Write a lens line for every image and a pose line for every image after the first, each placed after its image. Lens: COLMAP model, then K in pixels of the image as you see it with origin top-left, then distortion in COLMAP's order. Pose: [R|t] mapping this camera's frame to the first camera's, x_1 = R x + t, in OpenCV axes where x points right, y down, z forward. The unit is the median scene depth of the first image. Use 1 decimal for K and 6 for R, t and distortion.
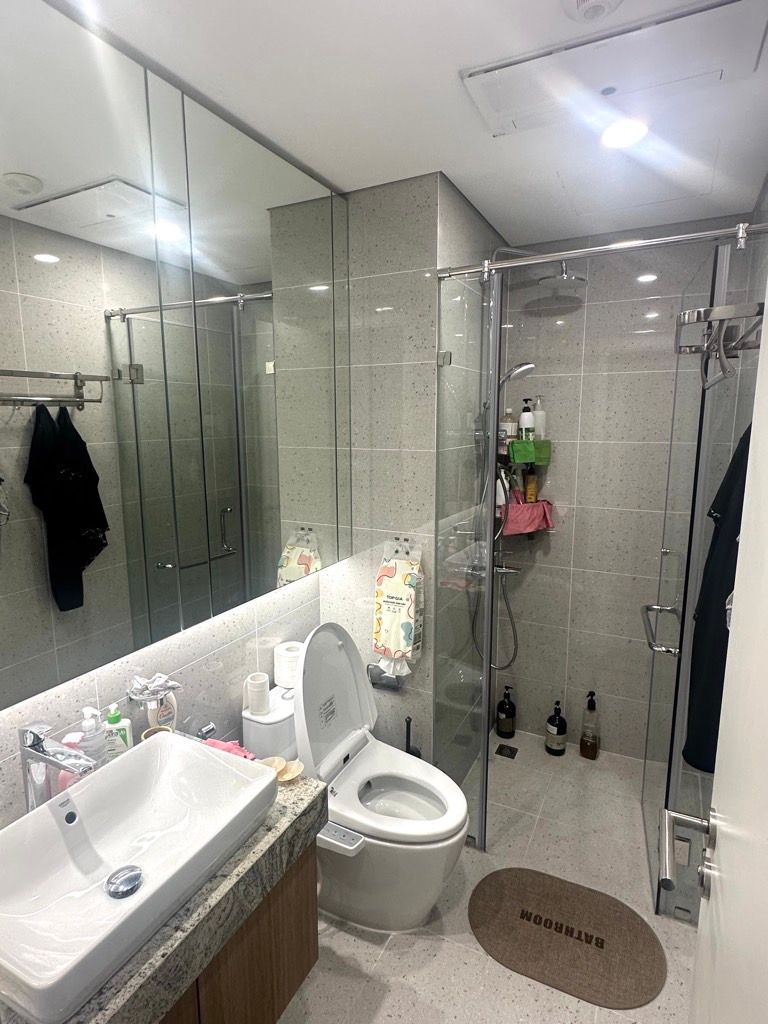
lens RADIAL K [[553.6, 0, 384.0], [0, 553.6, 512.0], [0, 0, 1]] dist [-0.003250, 0.001566]
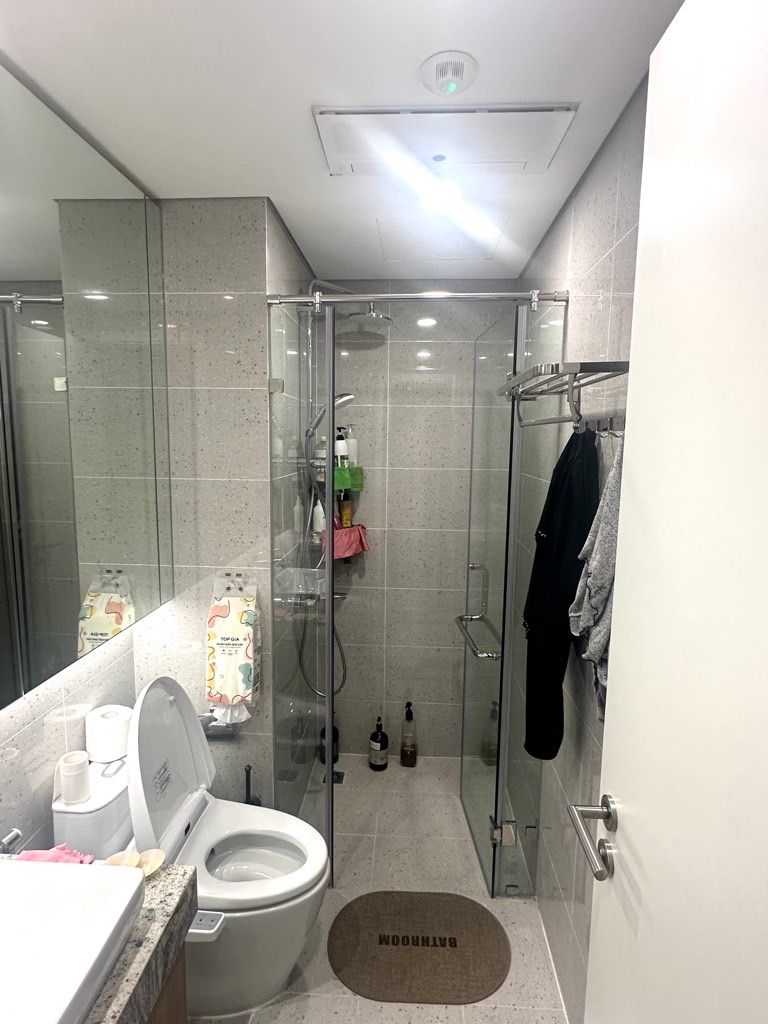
lens RADIAL K [[553.6, 0, 384.0], [0, 553.6, 512.0], [0, 0, 1]] dist [-0.003250, 0.001566]
pose [[0.915203, -0.035829, 0.401397, -0.107760], [0.050996, 0.998329, -0.027162, -0.018422], [-0.399753, 0.045328, 0.915501, 0.039526]]
